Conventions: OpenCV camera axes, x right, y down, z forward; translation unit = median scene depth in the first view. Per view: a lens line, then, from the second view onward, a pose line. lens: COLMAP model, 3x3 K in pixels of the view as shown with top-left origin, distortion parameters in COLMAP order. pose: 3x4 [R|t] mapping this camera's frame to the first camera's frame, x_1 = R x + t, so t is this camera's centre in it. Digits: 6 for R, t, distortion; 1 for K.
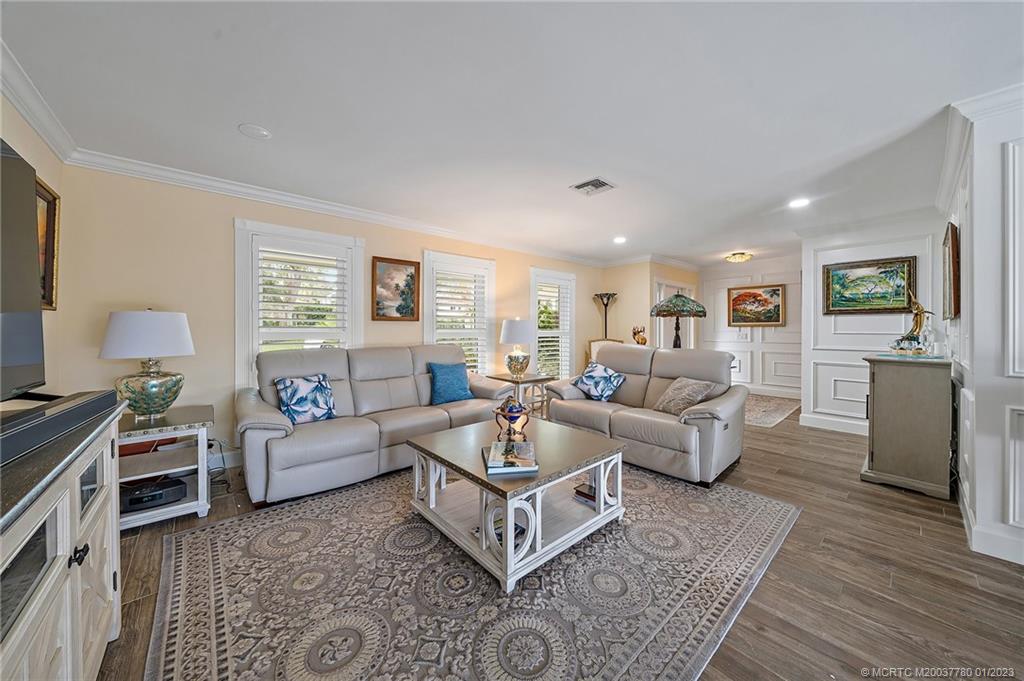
lens RADIAL K [[360.2, 0, 513.5], [0, 360.2, 337.6], [0, 0, 1]] dist [-0.004632, -0.000712]
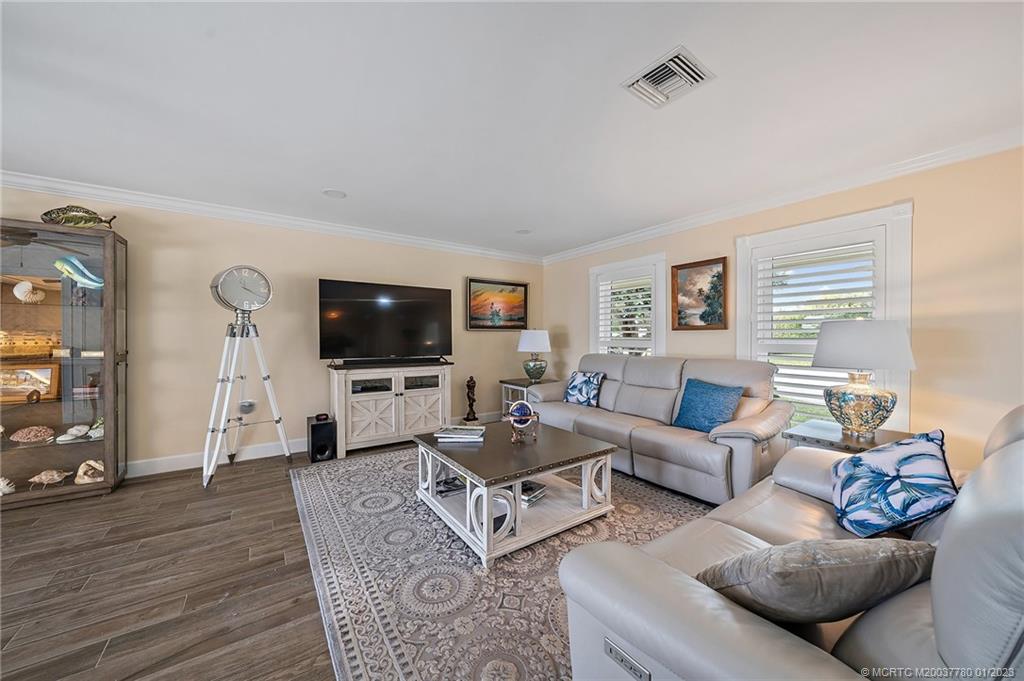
lens RADIAL K [[360.2, 0, 509.1], [0, 360.2, 338.6], [0, 0, 1]] dist [-0.004632, -0.000712]
pose [[-0.123672, 0.000943, -0.992323, 0.635602], [-0.029870, 0.999543, 0.004672, -0.015283], [0.991873, 0.030219, -0.123587, 0.653749]]
